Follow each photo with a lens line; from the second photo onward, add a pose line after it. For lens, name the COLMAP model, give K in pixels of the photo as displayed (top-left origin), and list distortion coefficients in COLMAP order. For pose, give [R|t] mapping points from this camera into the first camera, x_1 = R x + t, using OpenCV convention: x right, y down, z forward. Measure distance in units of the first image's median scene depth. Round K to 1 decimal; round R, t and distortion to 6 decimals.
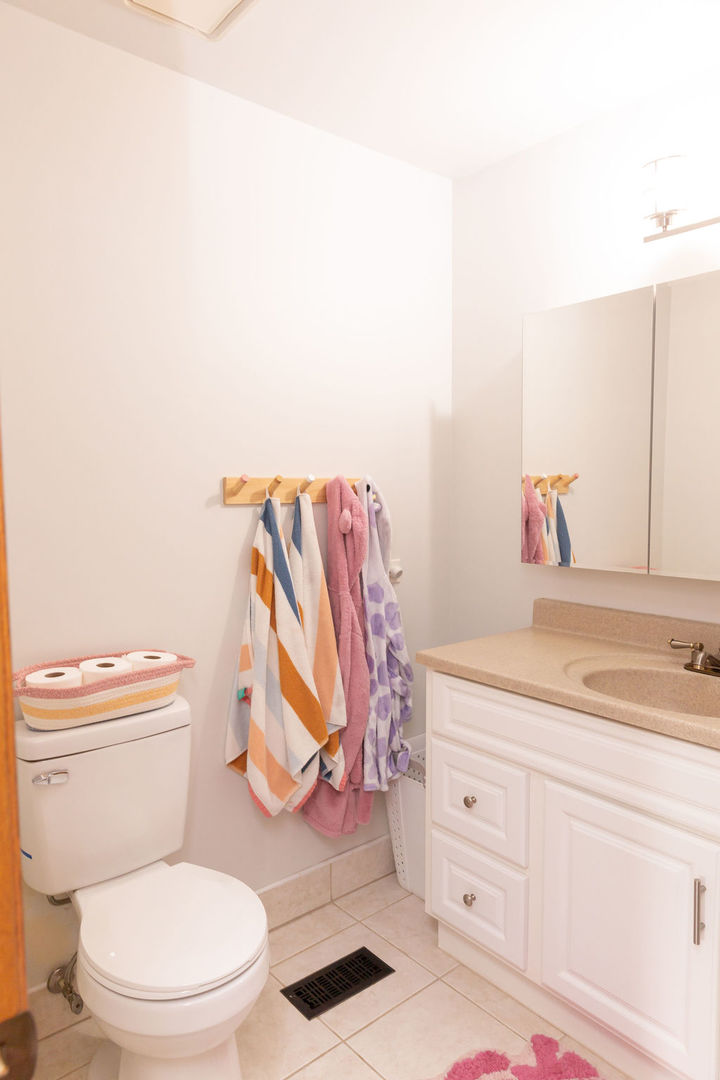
lens RADIAL K [[716.7, 0, 360.0], [0, 716.7, 540.0], [0, 0, 1]] dist [0.005750, 0.007192]
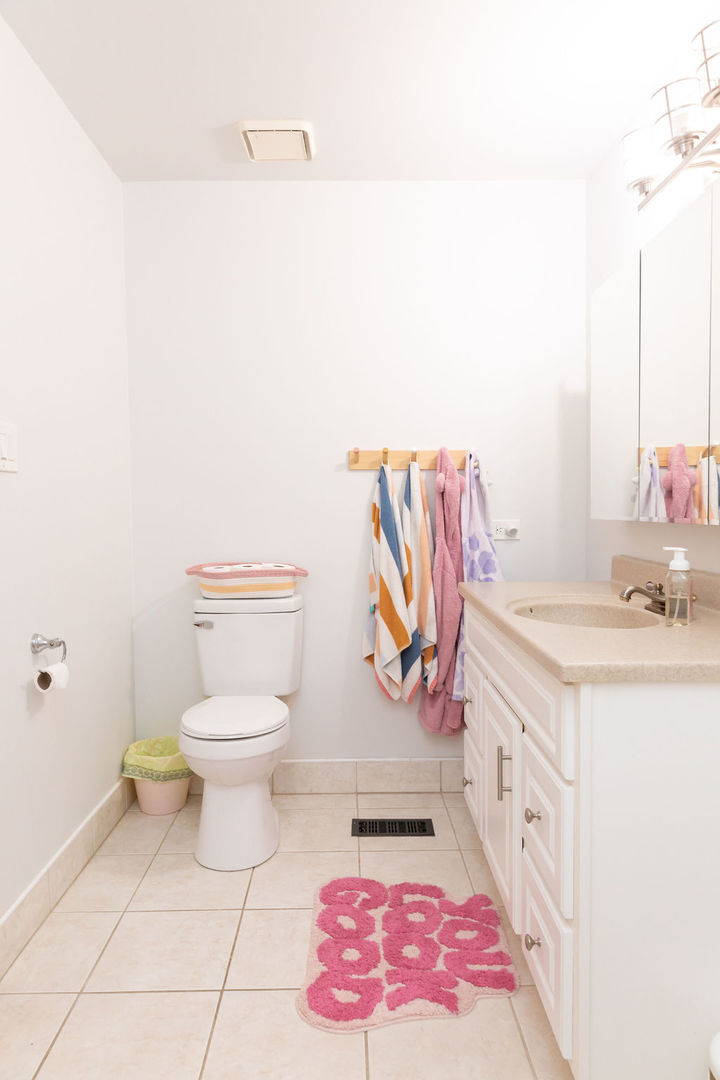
lens RADIAL K [[716.7, 0, 360.0], [0, 716.7, 540.0], [0, 0, 1]] dist [0.005750, 0.007192]
pose [[0.772898, 0.030299, -0.633807, 0.678912], [-0.046337, 0.998887, -0.008754, 0.093505], [0.632837, 0.036135, 0.773442, -0.066267]]
